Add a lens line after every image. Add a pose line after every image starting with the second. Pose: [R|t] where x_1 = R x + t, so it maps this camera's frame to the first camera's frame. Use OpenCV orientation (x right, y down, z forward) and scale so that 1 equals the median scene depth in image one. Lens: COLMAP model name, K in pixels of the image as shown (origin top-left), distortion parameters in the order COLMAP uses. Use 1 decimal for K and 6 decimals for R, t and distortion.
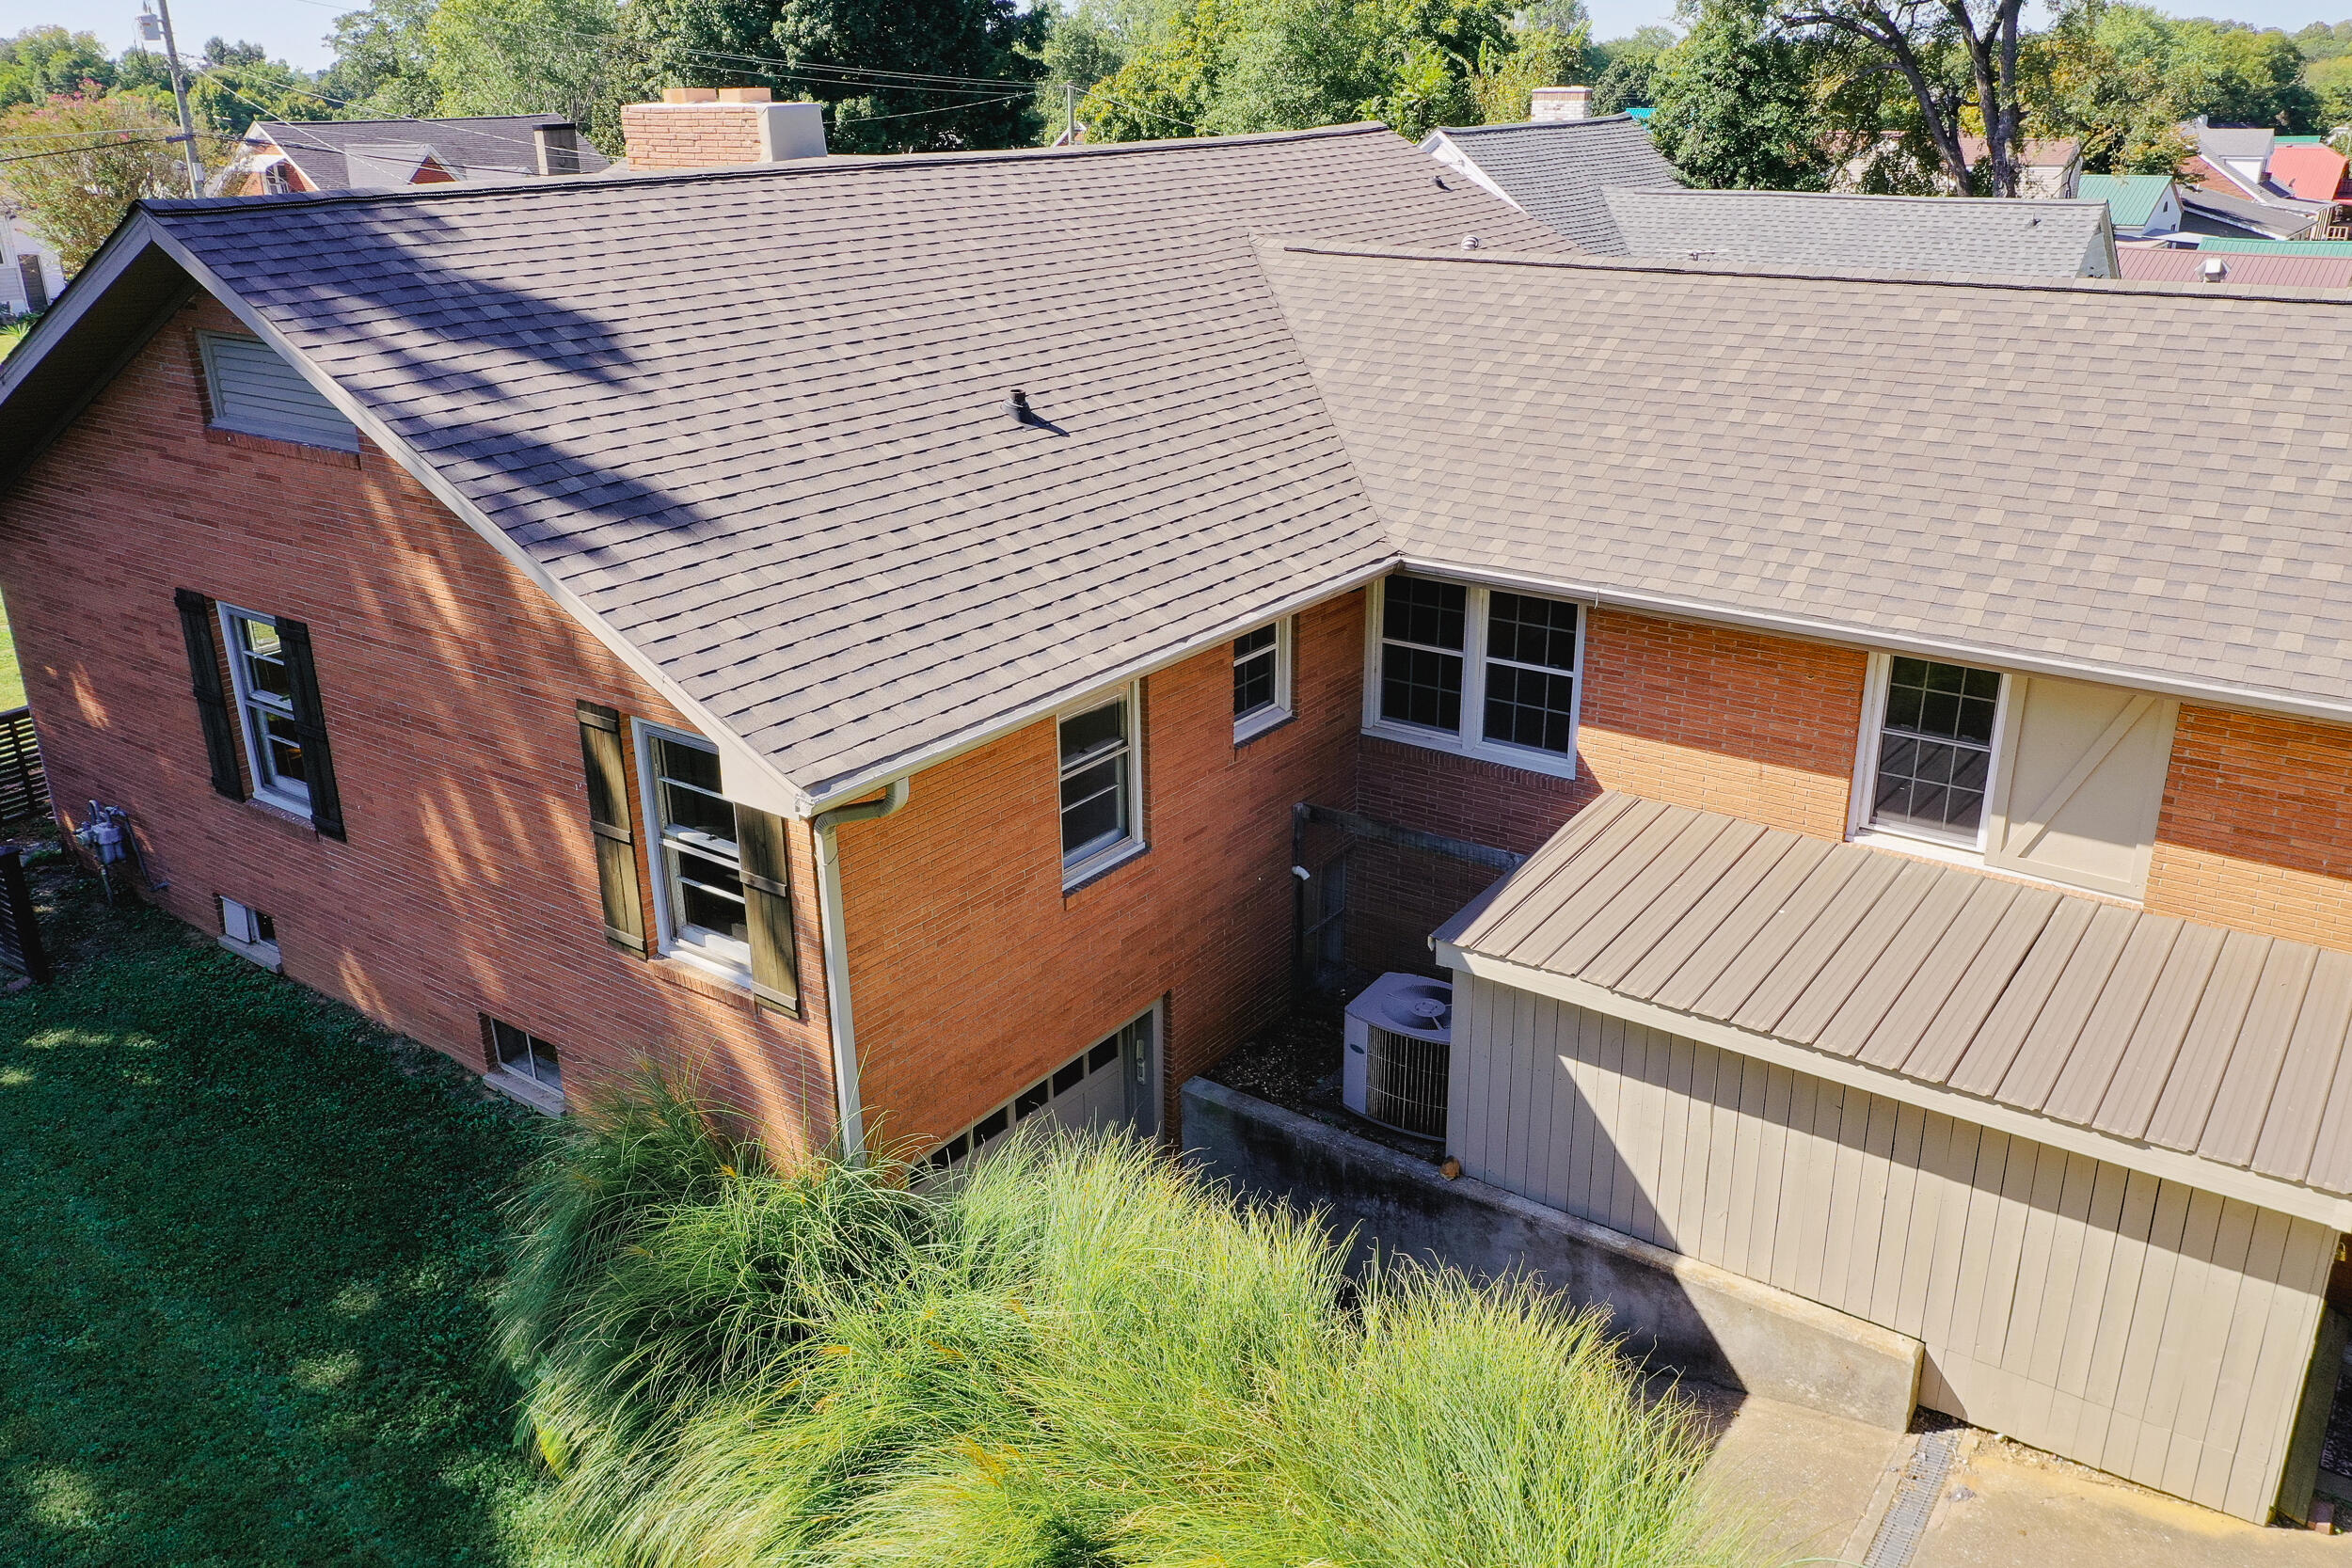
lens RADIAL K [[1848.9, 0, 1176.0], [0, 1848.9, 784.0], [0, 0, 1]] dist [0.005244, -0.003208]
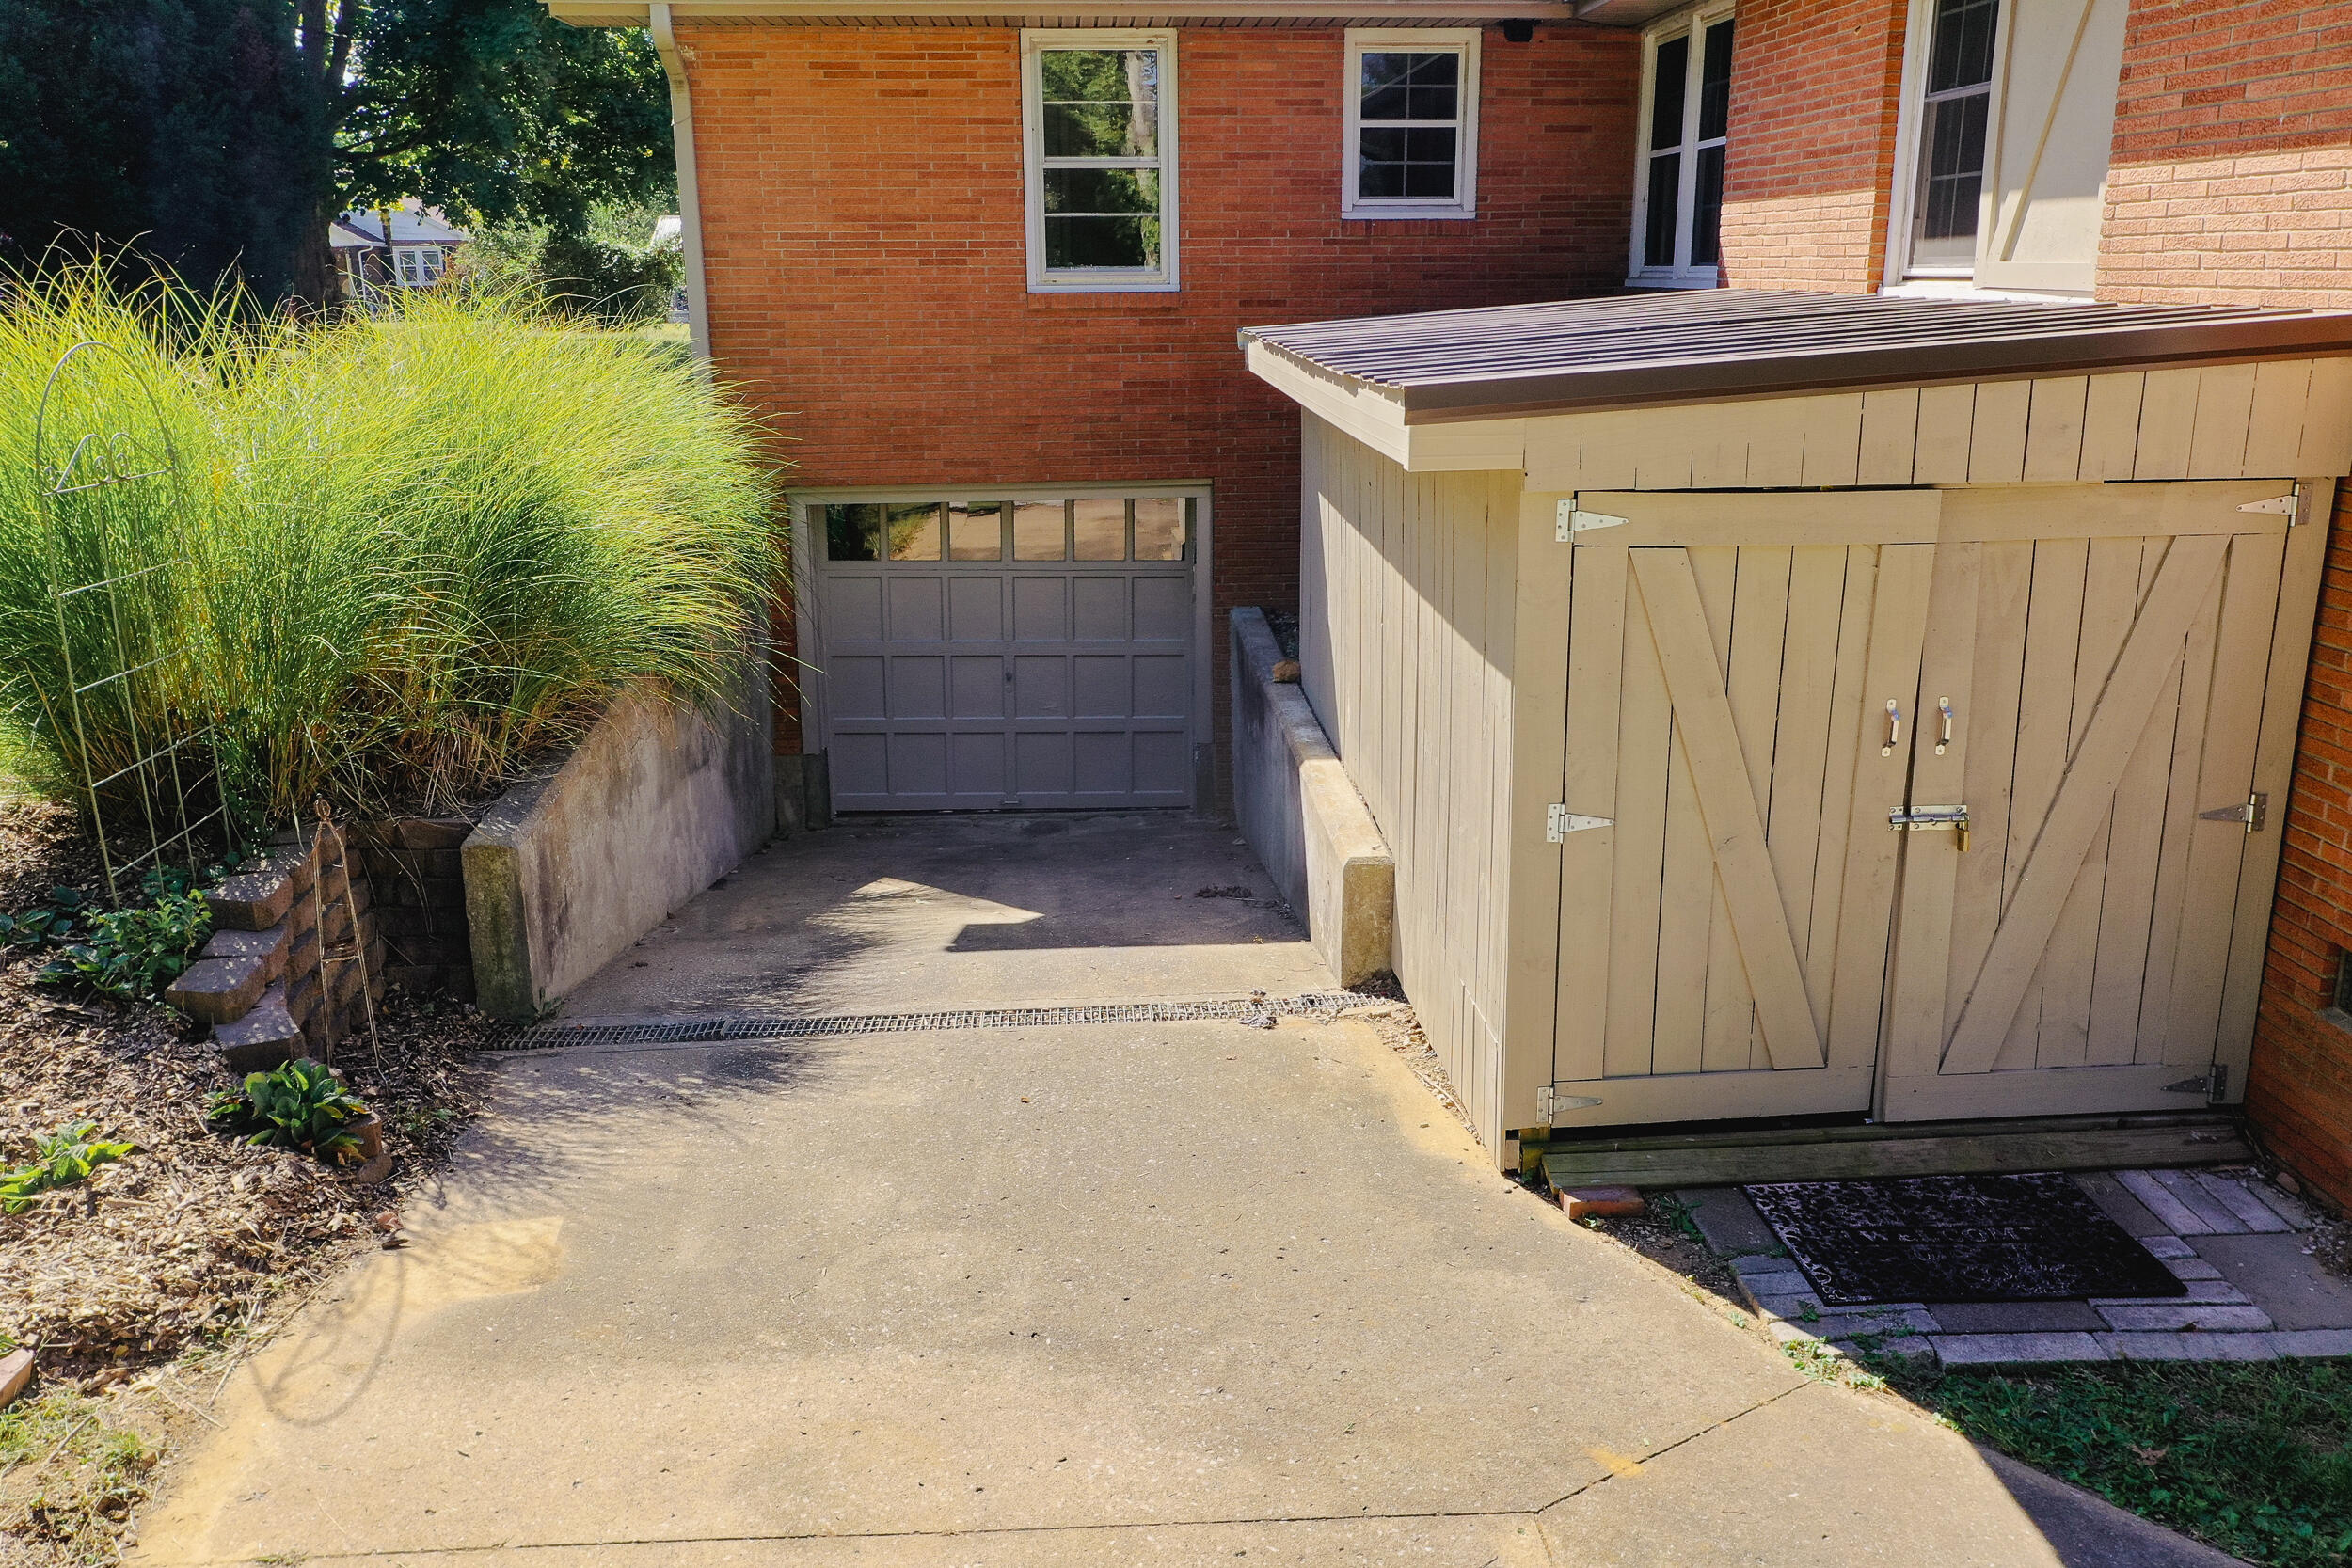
lens RADIAL K [[1848.9, 0, 1176.0], [0, 1848.9, 784.0], [0, 0, 1]] dist [0.005244, -0.003208]
pose [[0.613382, 0.218083, -0.759080, 0.734678], [-0.284598, 0.957584, 0.045140, 0.228260], [0.736727, 0.188344, 0.649430, 0.457405]]
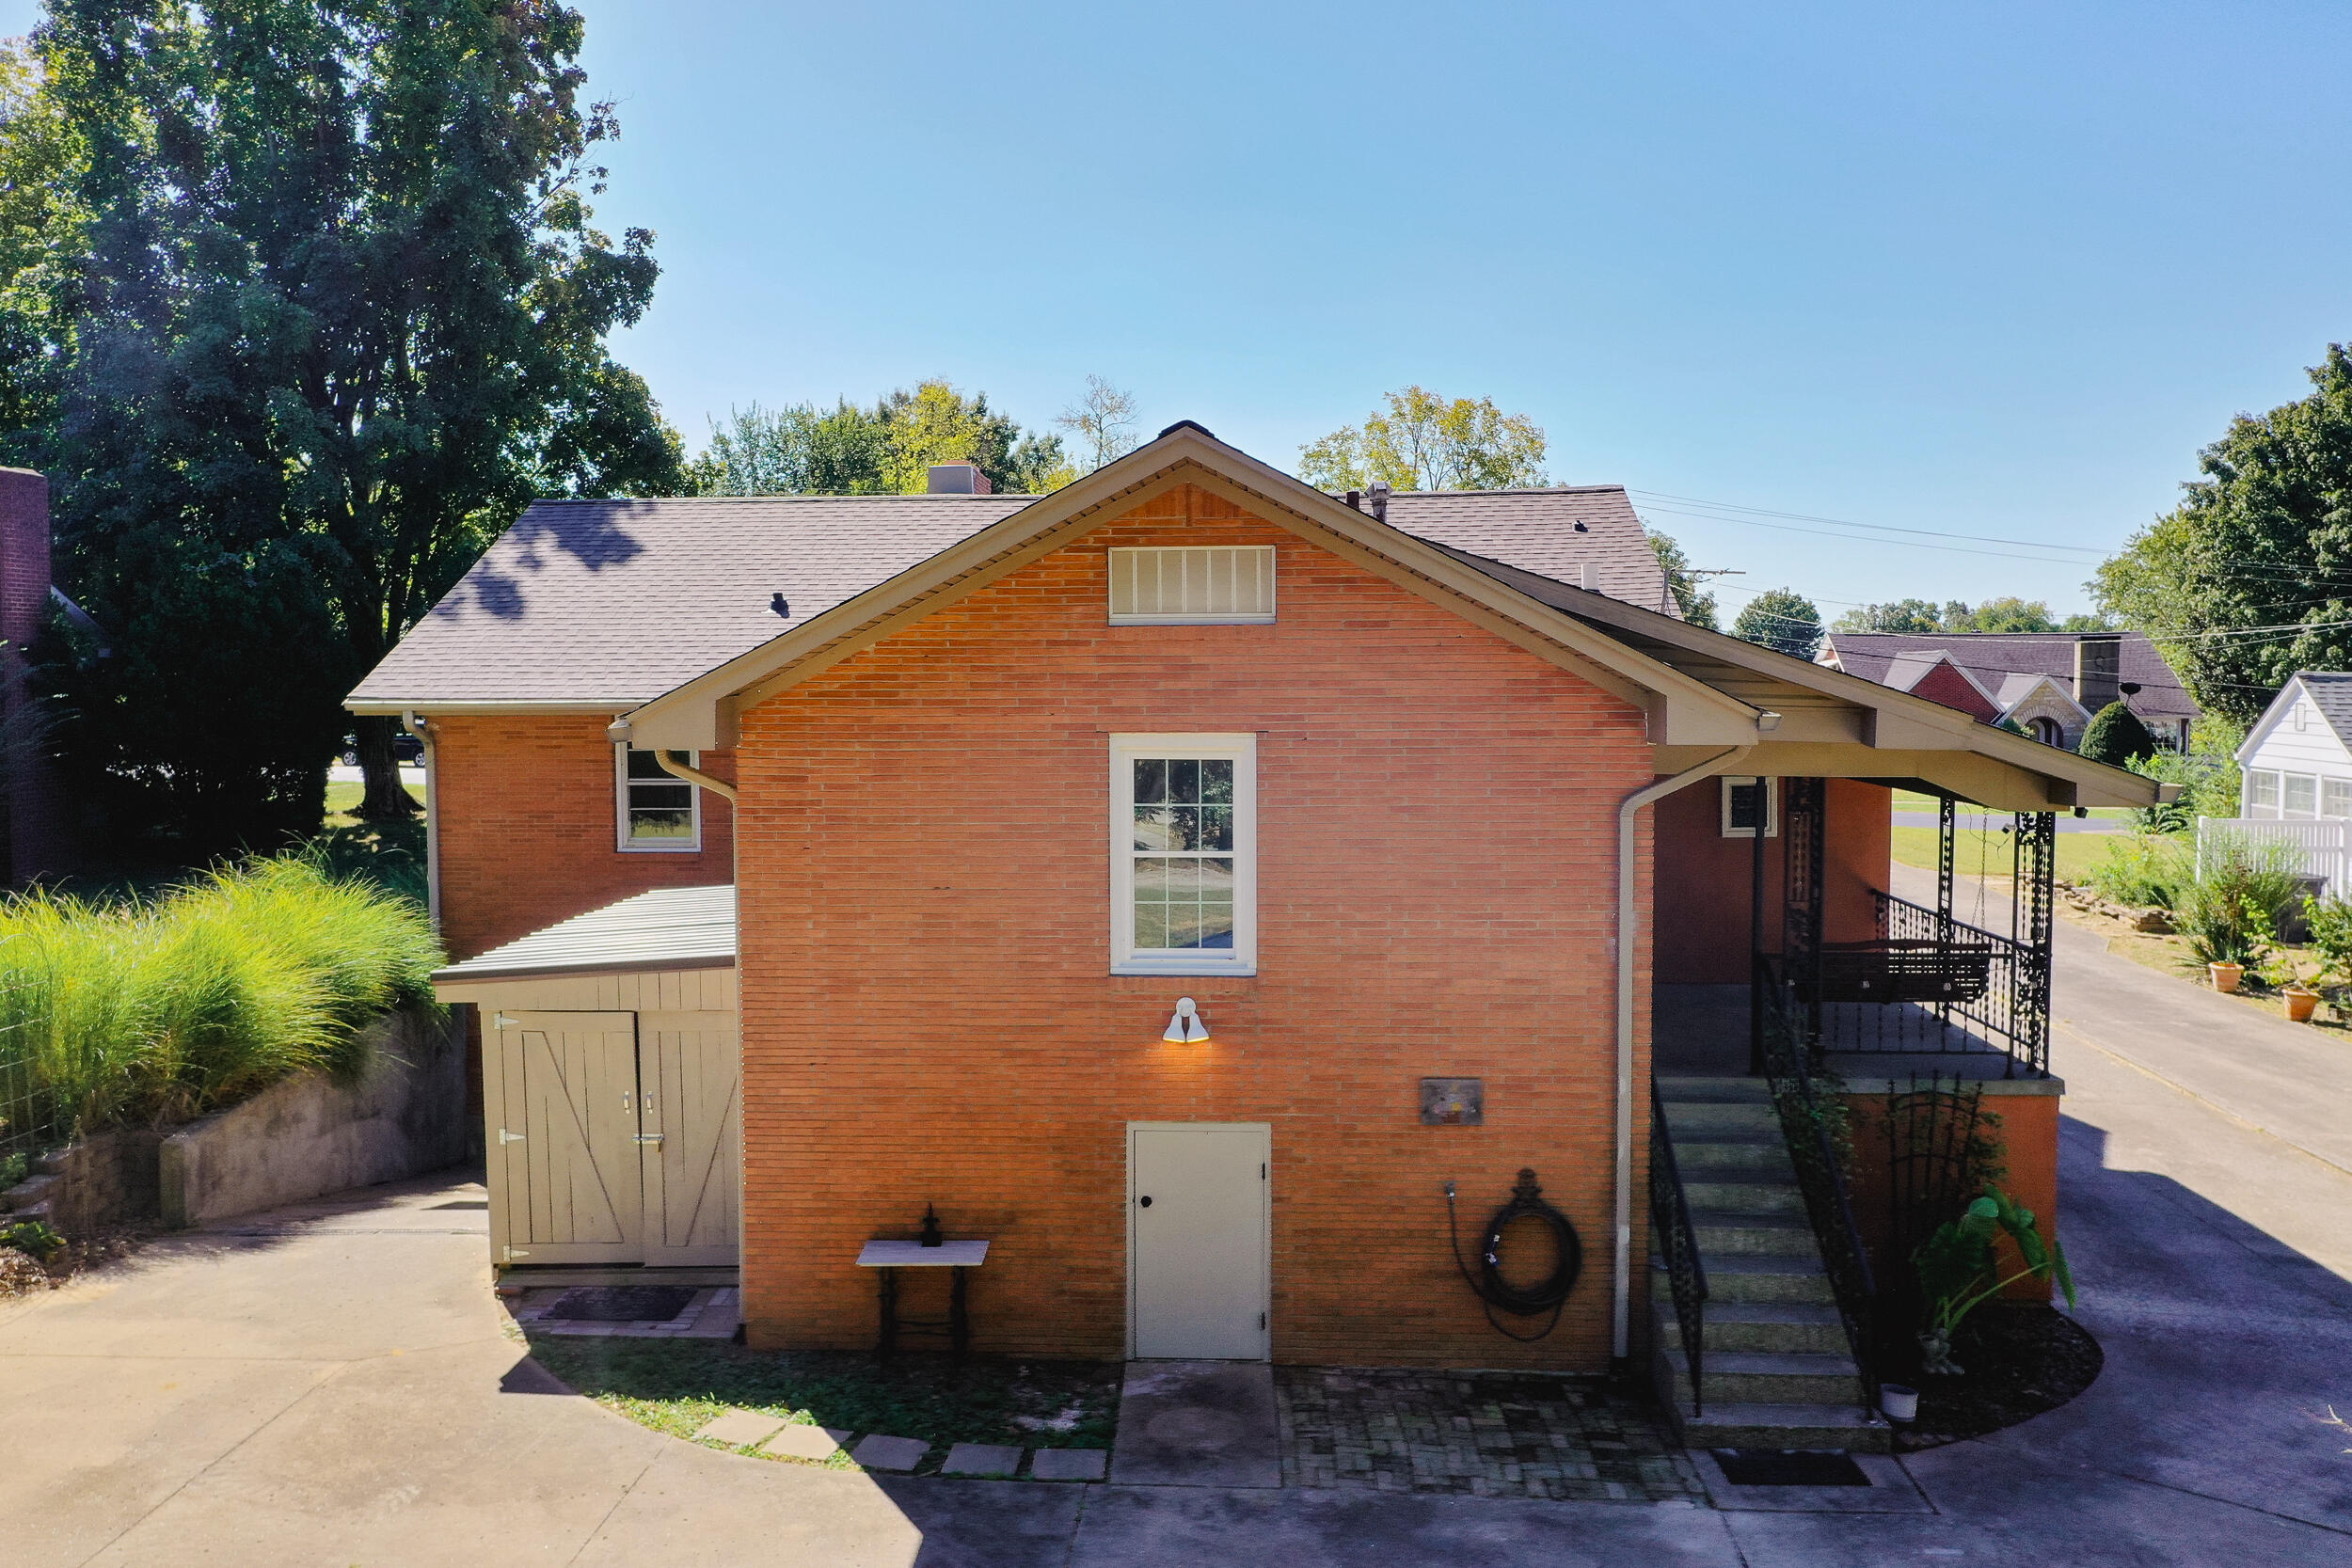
lens RADIAL K [[1848.9, 0, 1176.0], [0, 1848.9, 784.0], [0, 0, 1]] dist [0.005244, -0.003208]
pose [[0.535275, 0.060384, -0.842517, 1.569725], [-0.305464, 0.943773, -0.126429, 0.055456], [0.787510, 0.325033, 0.523623, 0.470319]]
